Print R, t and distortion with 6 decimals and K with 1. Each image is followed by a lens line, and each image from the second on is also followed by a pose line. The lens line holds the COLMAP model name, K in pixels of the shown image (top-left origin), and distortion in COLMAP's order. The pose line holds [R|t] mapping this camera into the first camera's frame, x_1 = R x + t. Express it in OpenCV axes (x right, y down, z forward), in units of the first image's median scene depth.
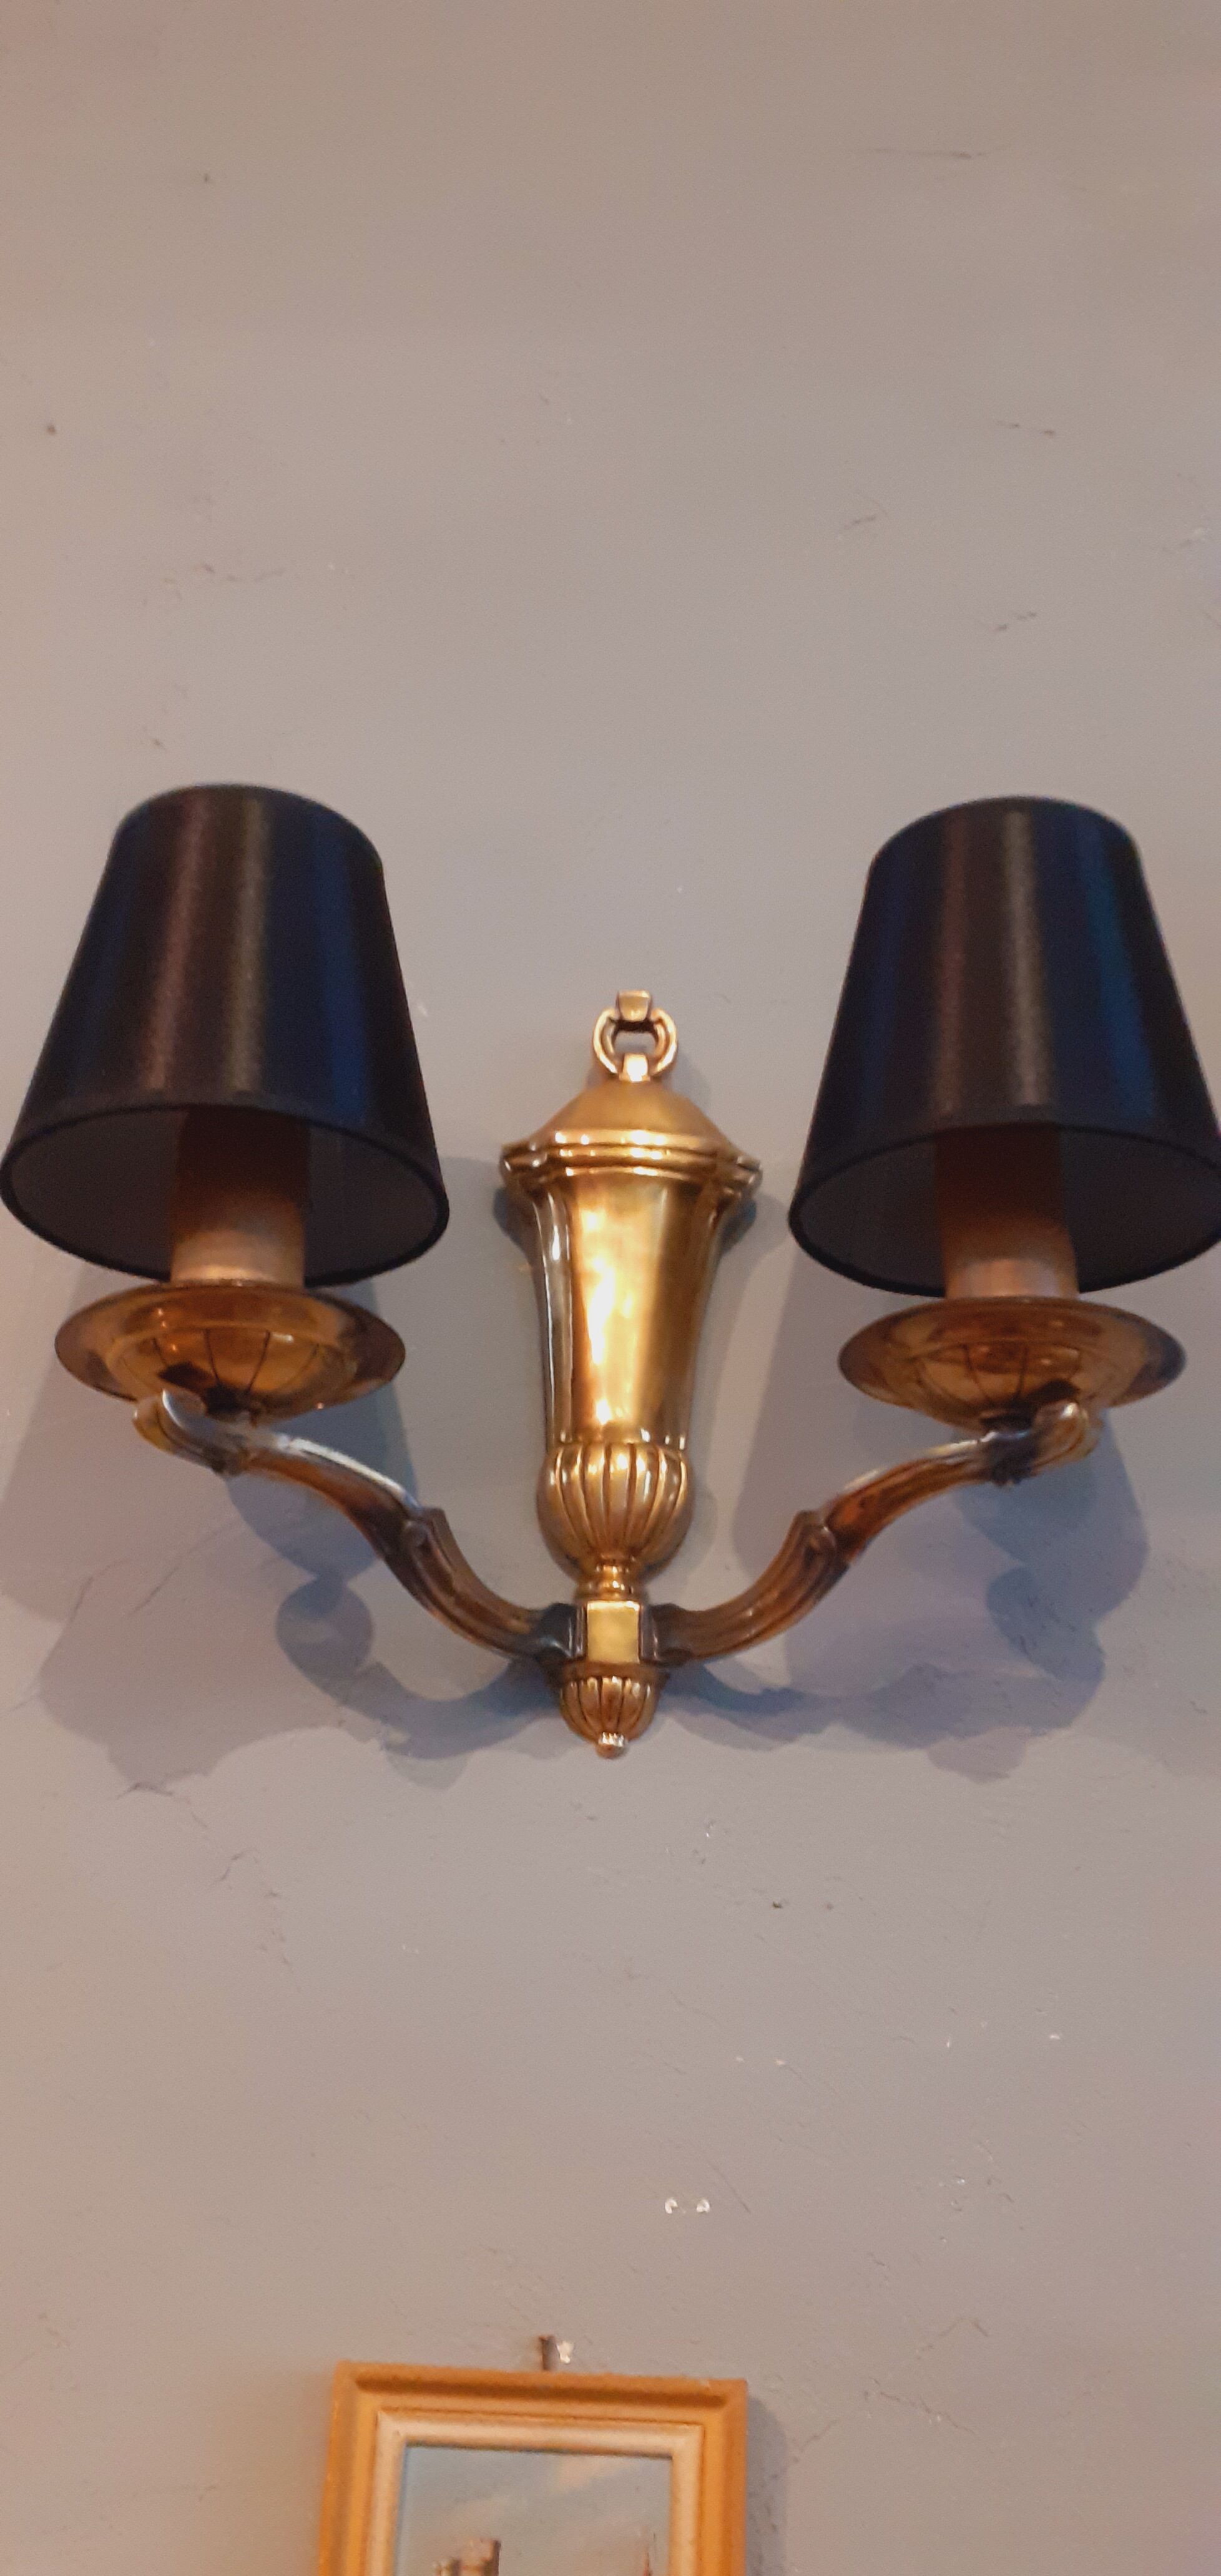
lens RADIAL K [[2016.7, 0, 607.0], [0, 2016.7, 1296.6], [0, 0, 1]] dist [0.064378, -0.100679]
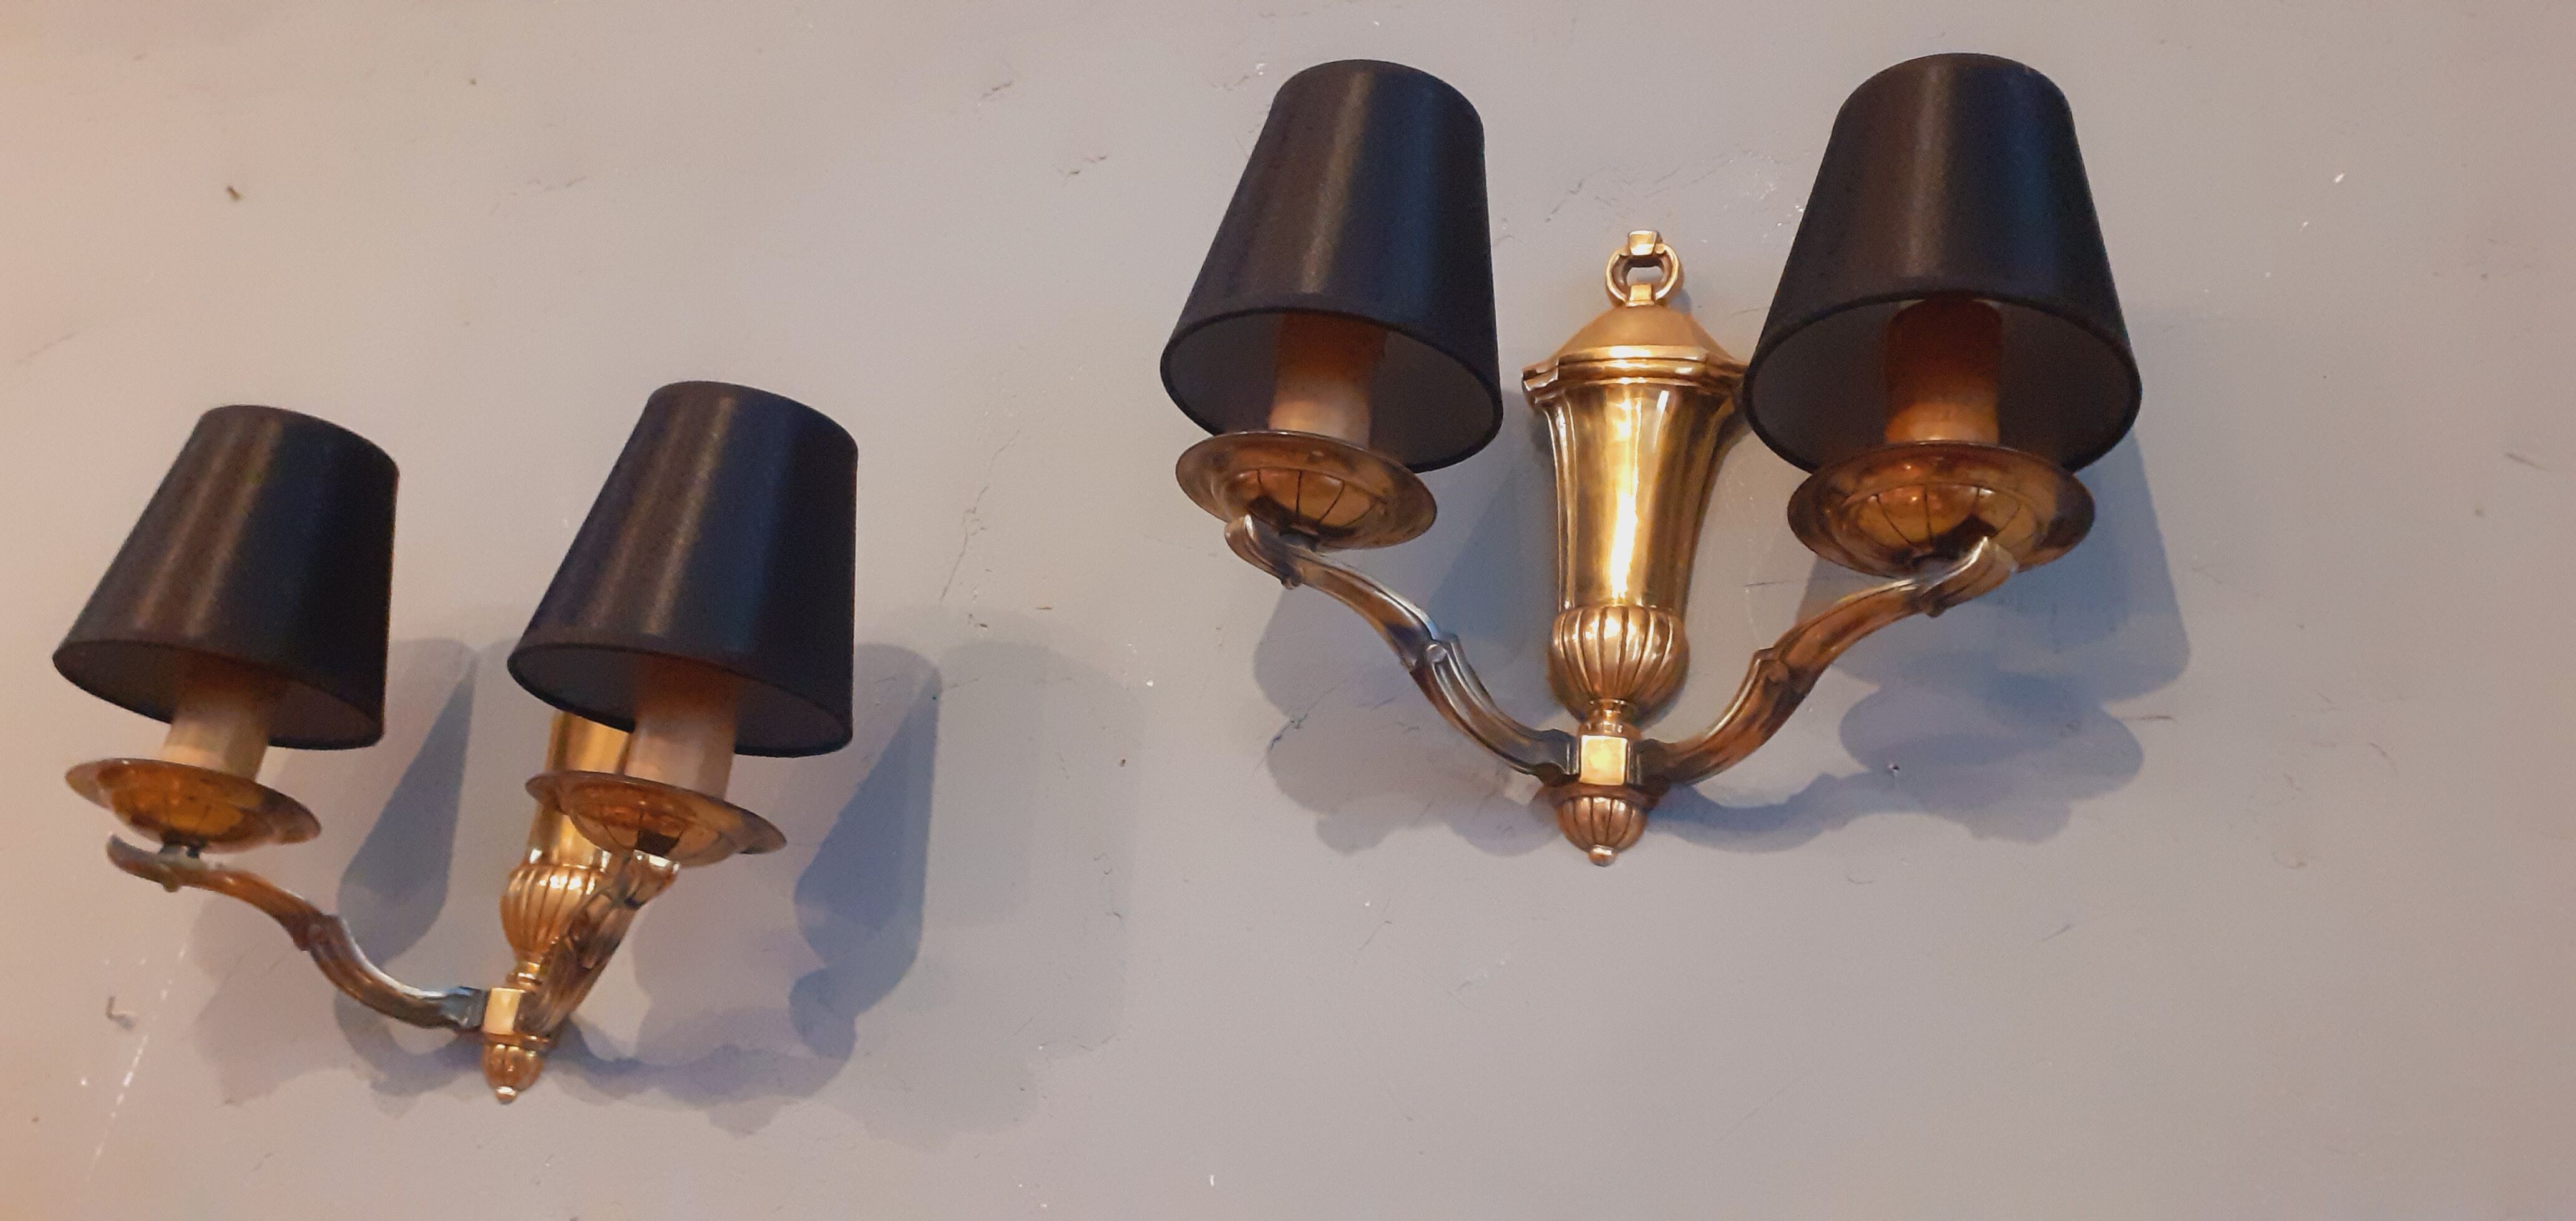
lens RADIAL K [[2016.7, 0, 1281.1], [0, 2016.7, 602.2], [0, 0, 1]] dist [0.064378, -0.100679]
pose [[0.940561, -0.024960, -0.338707, 0.931250], [0.018640, 0.999586, -0.021900, -0.063430], [0.339114, 0.014285, 0.940637, -0.097780]]
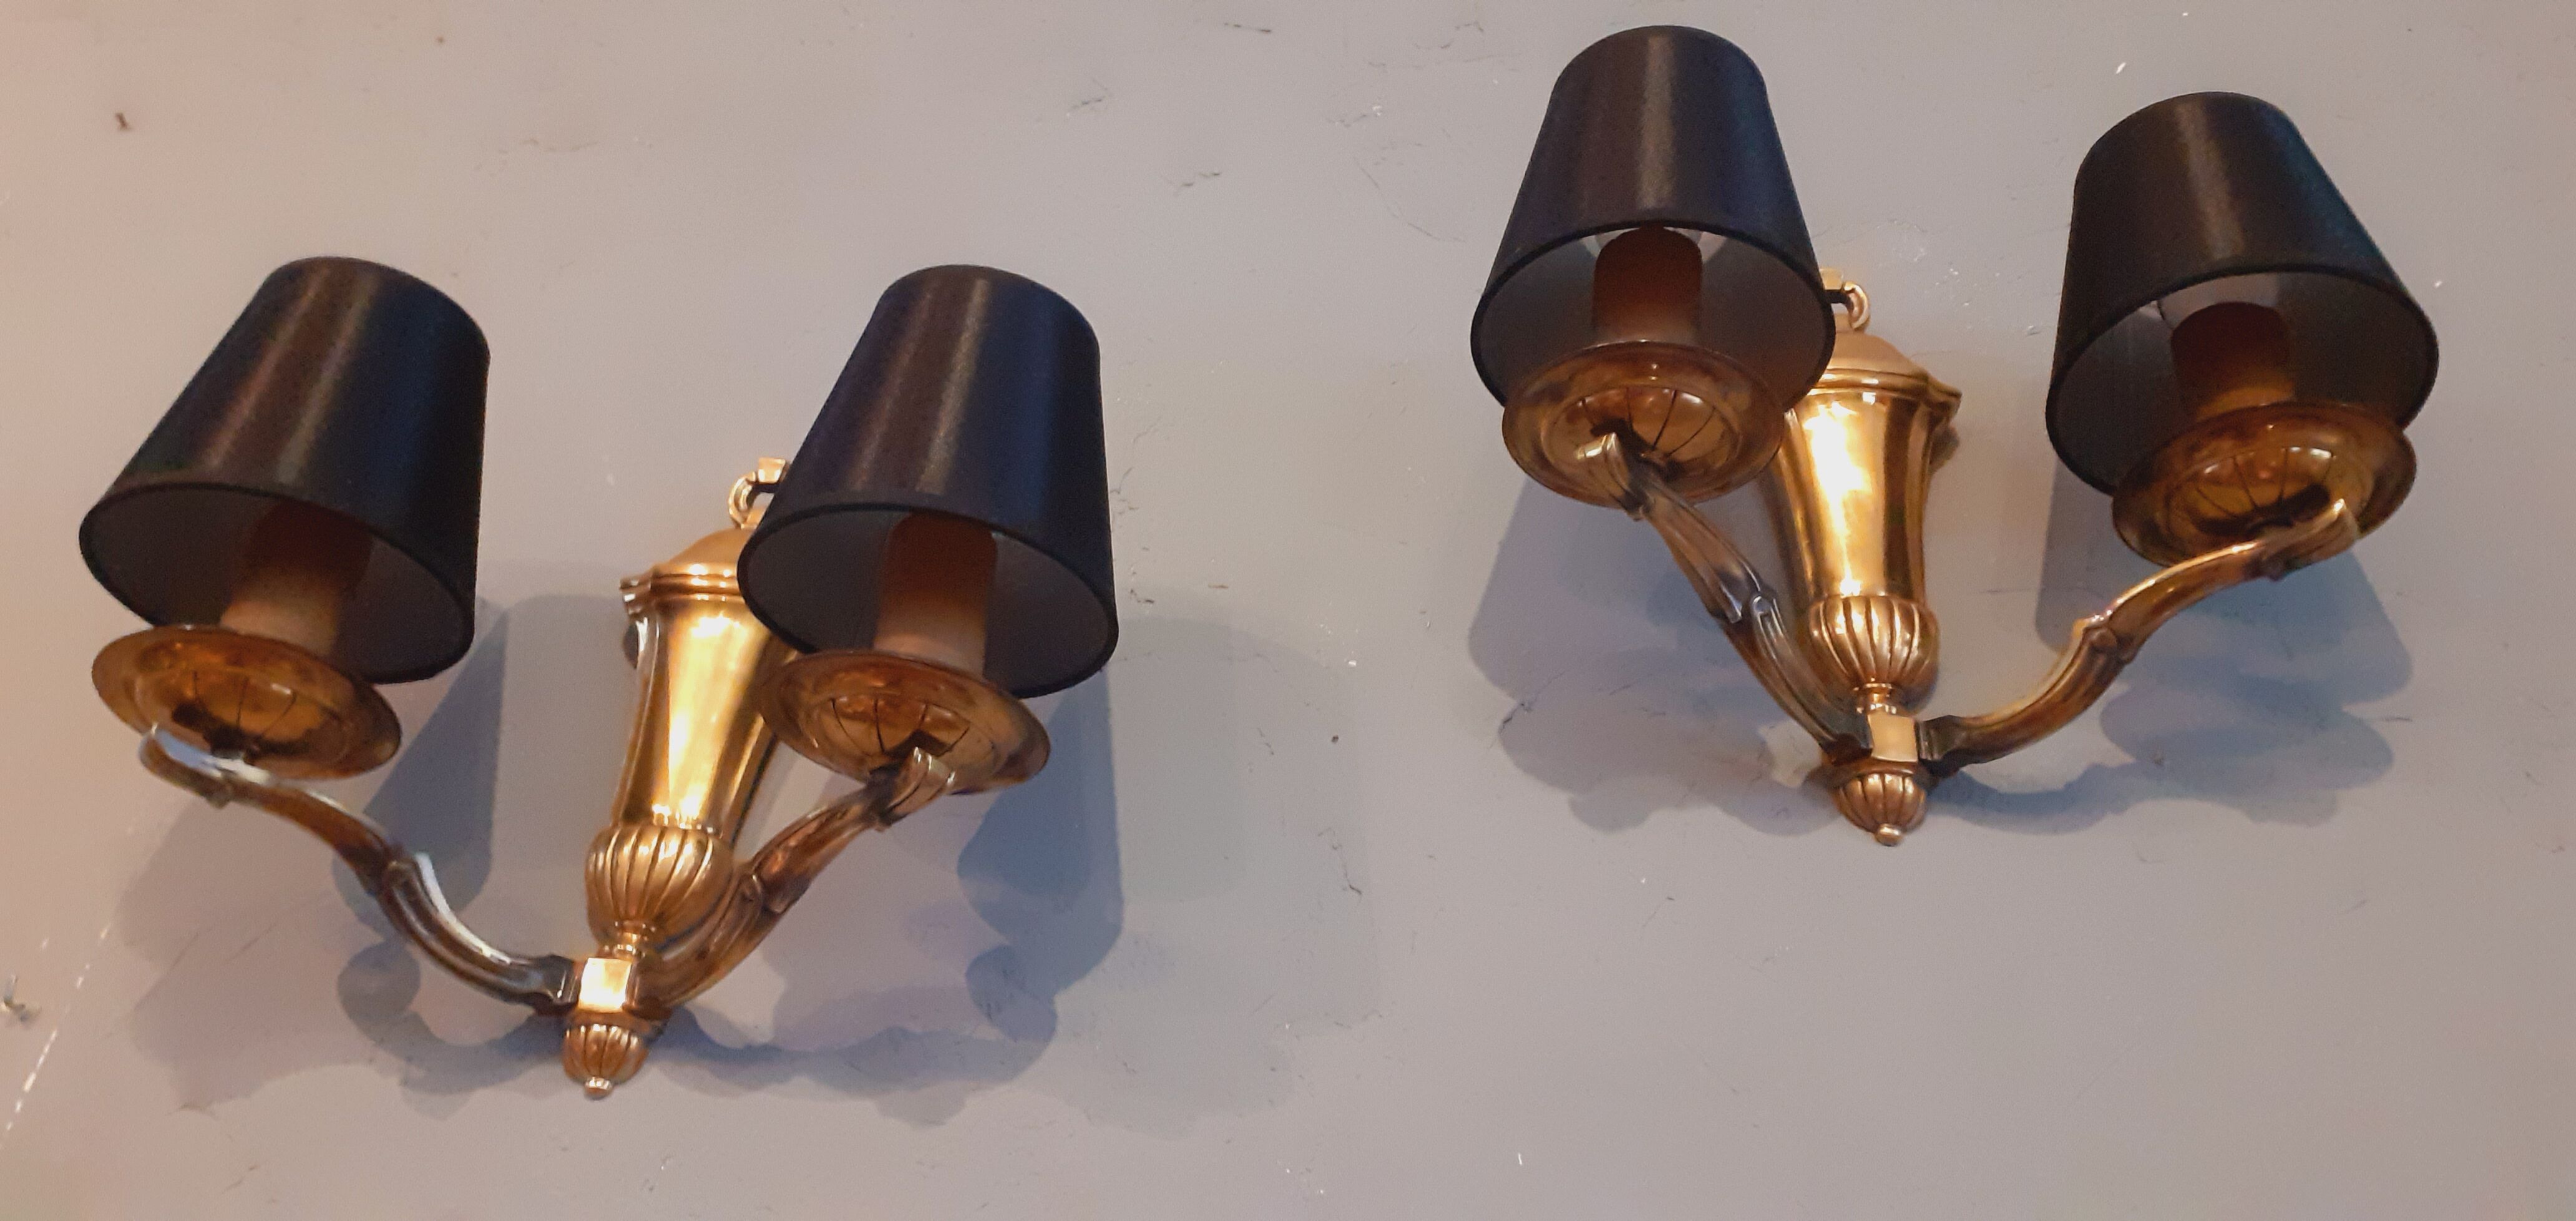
lens RADIAL K [[2016.7, 0, 1263.8], [0, 2016.7, 605.6], [0, 0, 1]] dist [0.064378, -0.100679]
pose [[0.995702, 0.009917, -0.092084, 0.457246], [-0.026395, 0.983403, -0.179502, 0.149447], [0.088776, 0.181162, 0.979438, -0.108066]]
